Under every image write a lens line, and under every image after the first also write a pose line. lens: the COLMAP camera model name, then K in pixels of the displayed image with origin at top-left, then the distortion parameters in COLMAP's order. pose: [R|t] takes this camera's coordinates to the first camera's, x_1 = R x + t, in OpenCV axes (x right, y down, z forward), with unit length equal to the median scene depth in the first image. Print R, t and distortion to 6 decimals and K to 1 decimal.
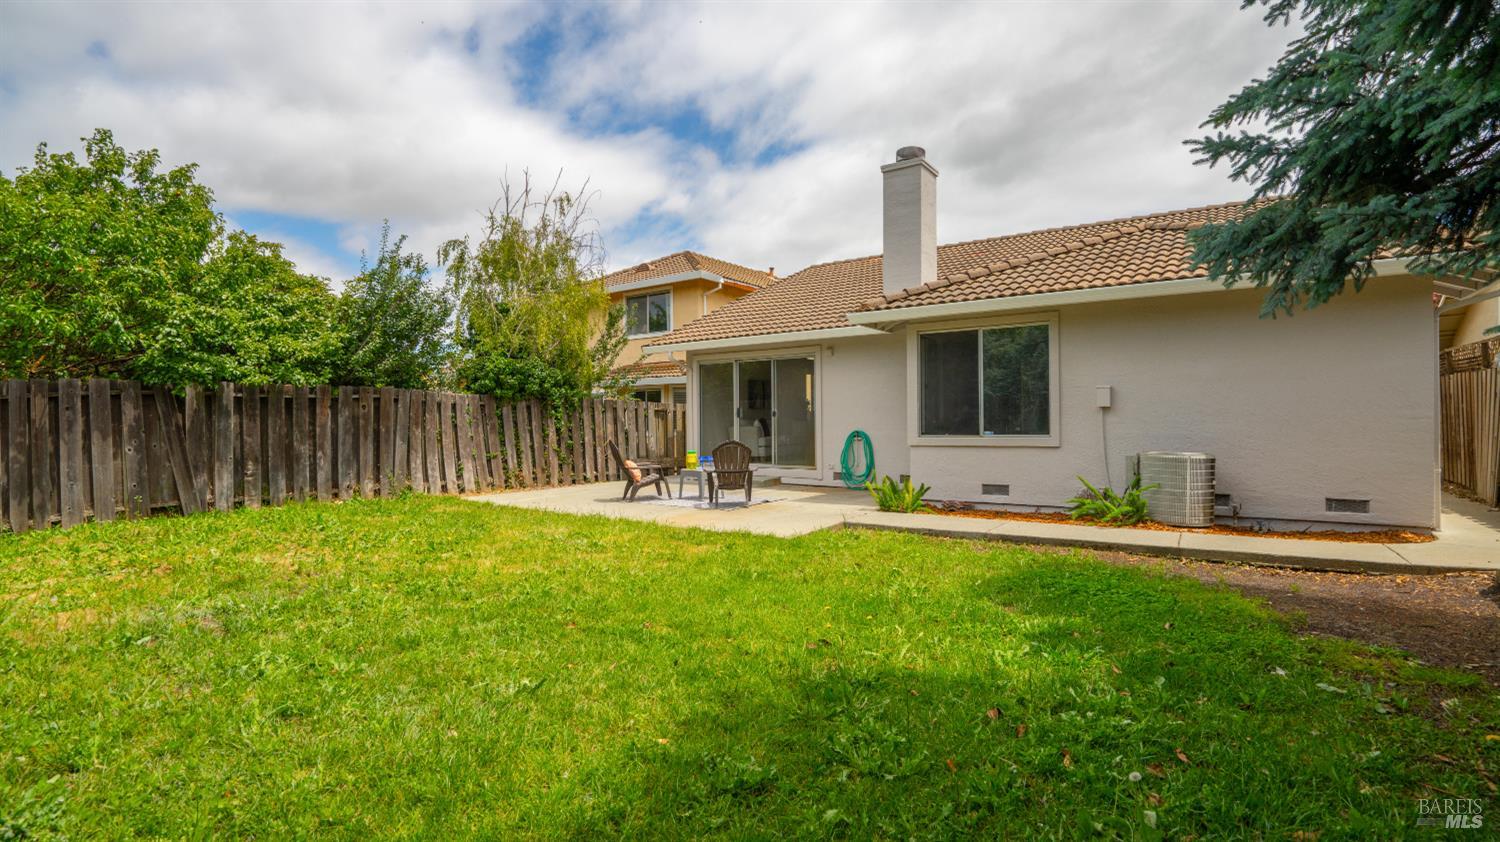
lens RADIAL K [[681.9, 0, 750.8], [0, 681.9, 424.4], [0, 0, 1]] dist [-0.014312, 0.001893]
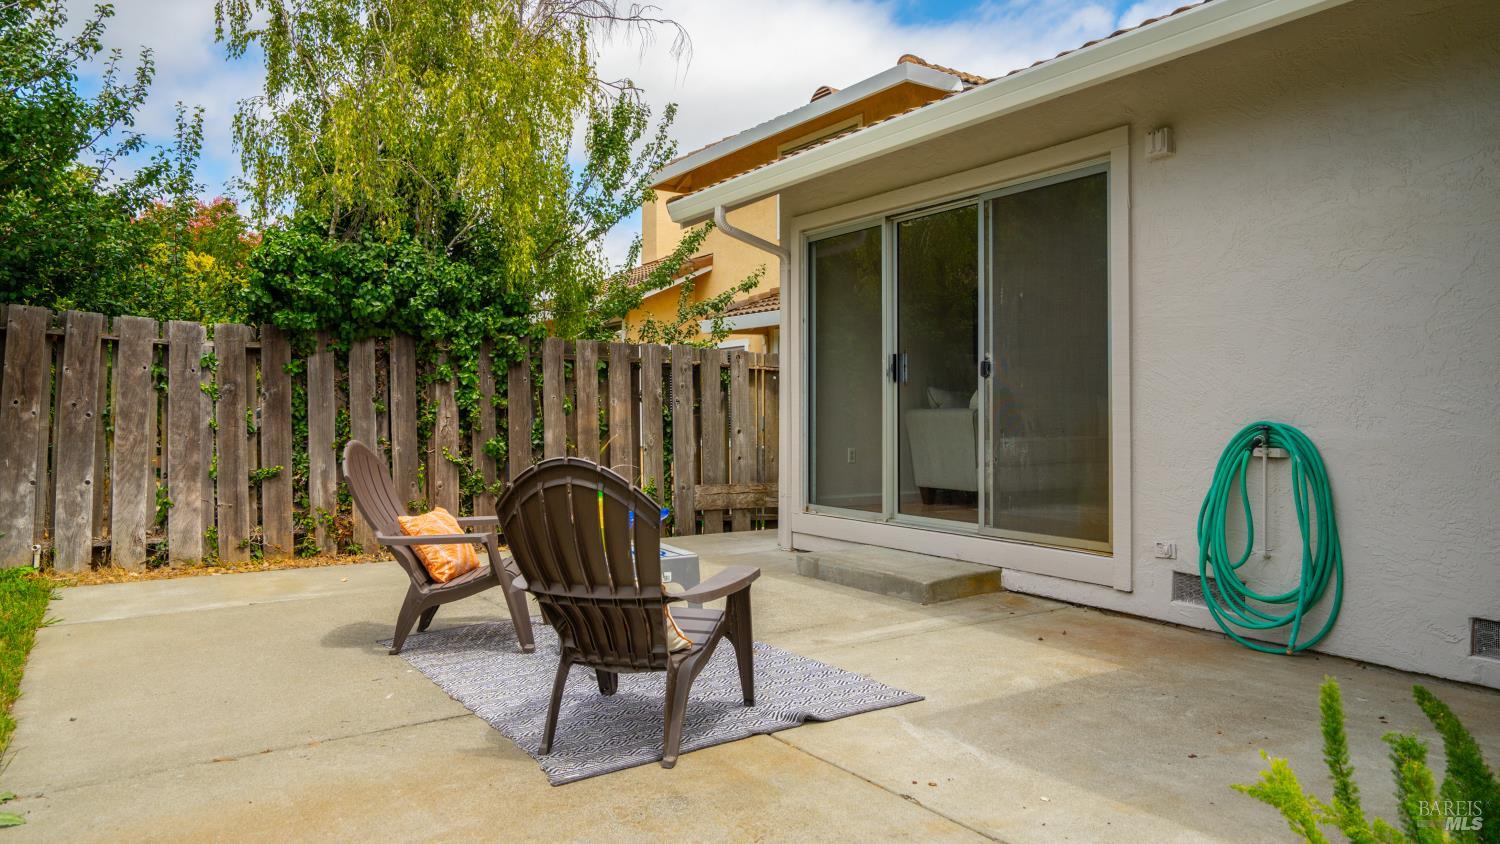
lens RADIAL K [[941.4, 0, 790.6], [0, 941.4, 414.2], [0, 0, 1]] dist [-0.011091, -0.001870]
pose [[0.943396, 0.010127, -0.331515, 0.104655], [-0.009156, 0.999948, 0.004491, 0.005635], [0.331543, -0.001202, 0.943439, 0.608201]]
